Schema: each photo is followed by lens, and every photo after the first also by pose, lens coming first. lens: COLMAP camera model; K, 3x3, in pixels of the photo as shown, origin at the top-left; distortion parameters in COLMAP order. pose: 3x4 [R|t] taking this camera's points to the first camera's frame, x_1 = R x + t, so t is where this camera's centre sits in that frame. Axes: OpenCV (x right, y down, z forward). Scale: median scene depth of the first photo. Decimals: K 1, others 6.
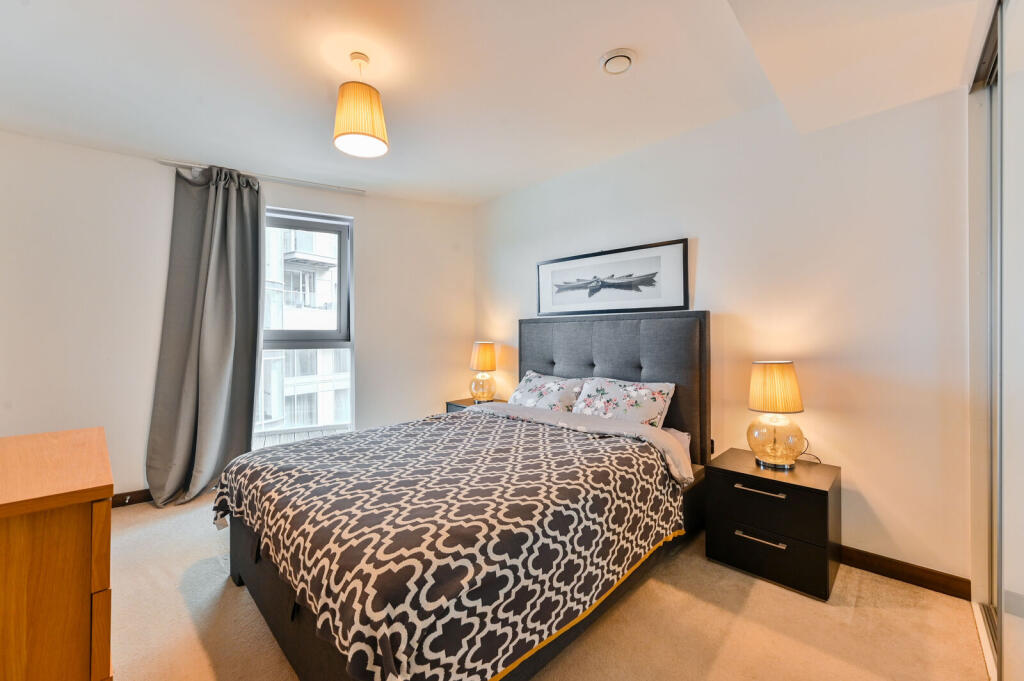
lens RADIAL K [[406.1, 0, 514.0], [0, 406.1, 332.9], [0, 0, 1]] dist [-0.003209, -0.000260]
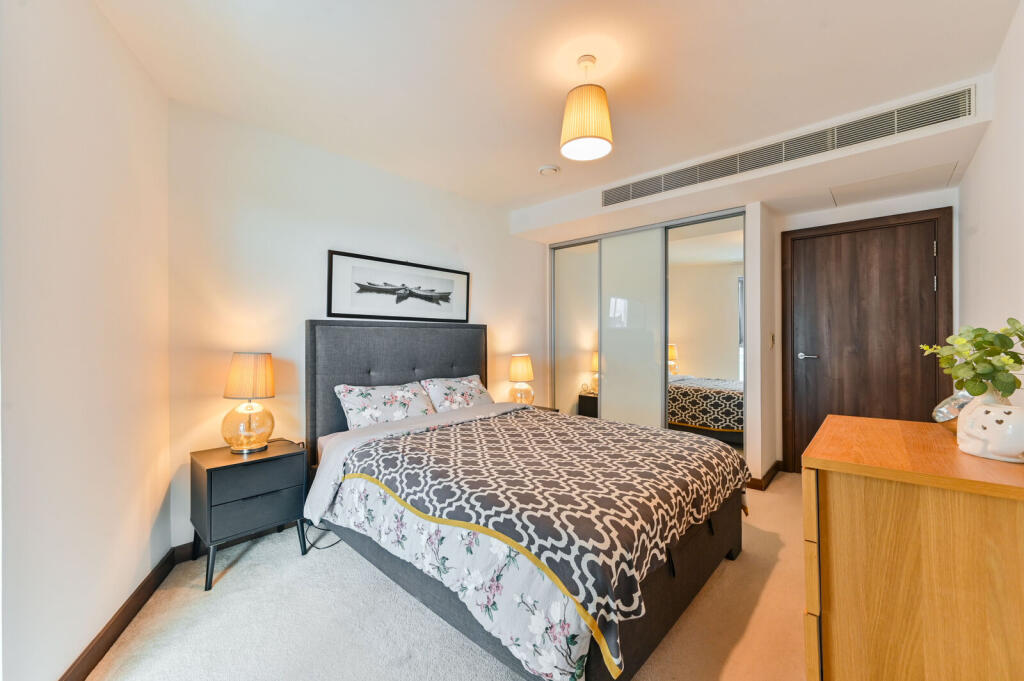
lens RADIAL K [[406.1, 0, 510.2], [0, 406.1, 339.0], [0, 0, 1]] dist [-0.003209, -0.000260]
pose [[-0.043747, 0.005789, 0.999026, -0.903051], [0.000036, 0.999983, -0.005793, 0.007117], [-0.999043, -0.000217, -0.043746, 0.823767]]
